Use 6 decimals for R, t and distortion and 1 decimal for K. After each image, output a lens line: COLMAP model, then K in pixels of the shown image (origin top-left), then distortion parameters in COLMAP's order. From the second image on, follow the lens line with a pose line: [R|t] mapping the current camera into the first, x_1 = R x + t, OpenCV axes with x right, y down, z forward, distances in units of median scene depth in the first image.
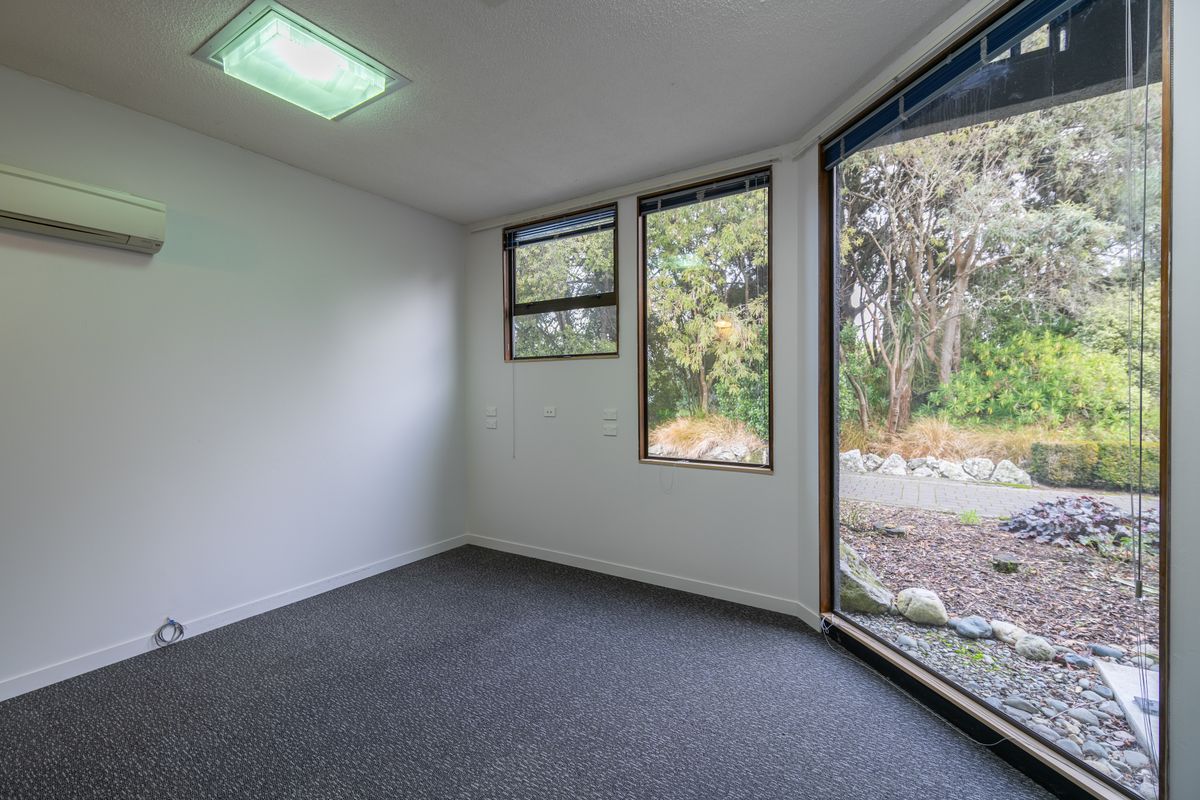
lens RADIAL K [[519.7, 0, 600.1], [0, 519.7, 399.1], [0, 0, 1]] dist [0.004113, 0.000645]
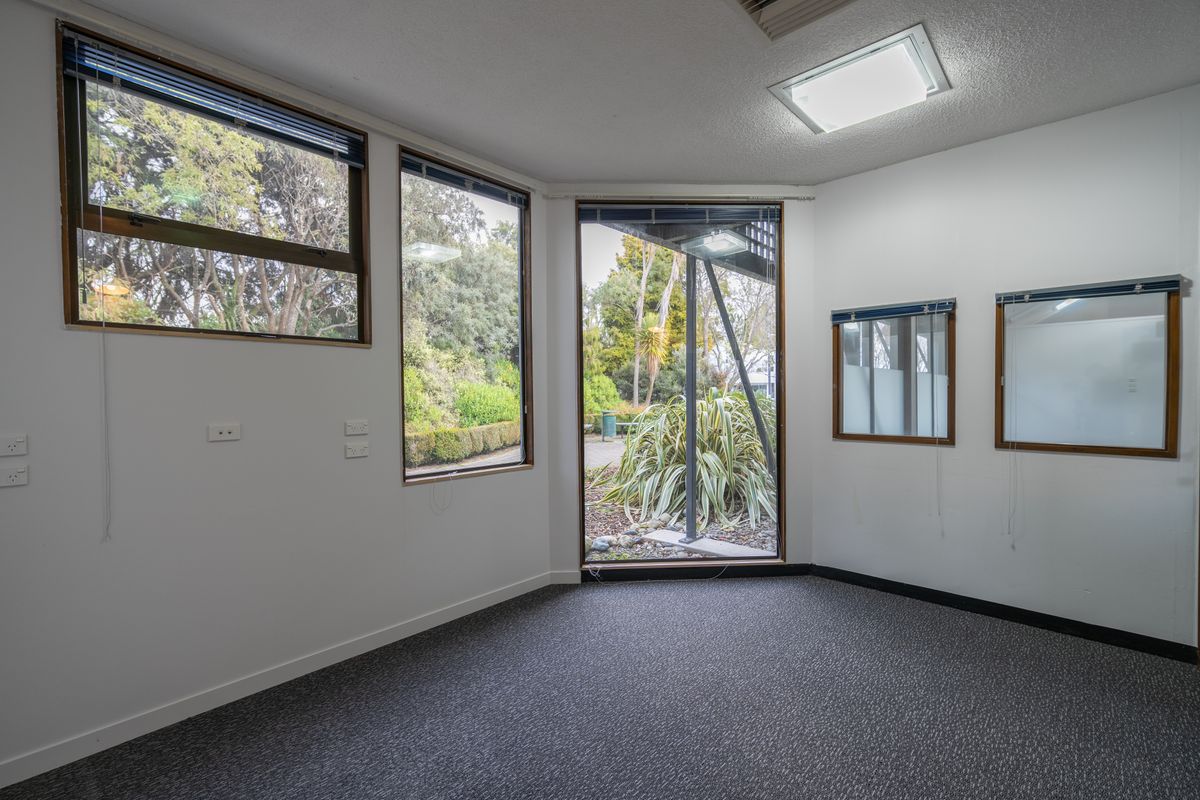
lens RADIAL K [[519.7, 0, 602.1], [0, 519.7, 397.8], [0, 0, 1]] dist [0.004113, 0.000645]
pose [[0.162522, -0.005885, 0.986687, -0.650213], [0.018145, 0.999831, 0.002975, -0.006474], [-0.986538, 0.017420, 0.162601, 0.580108]]
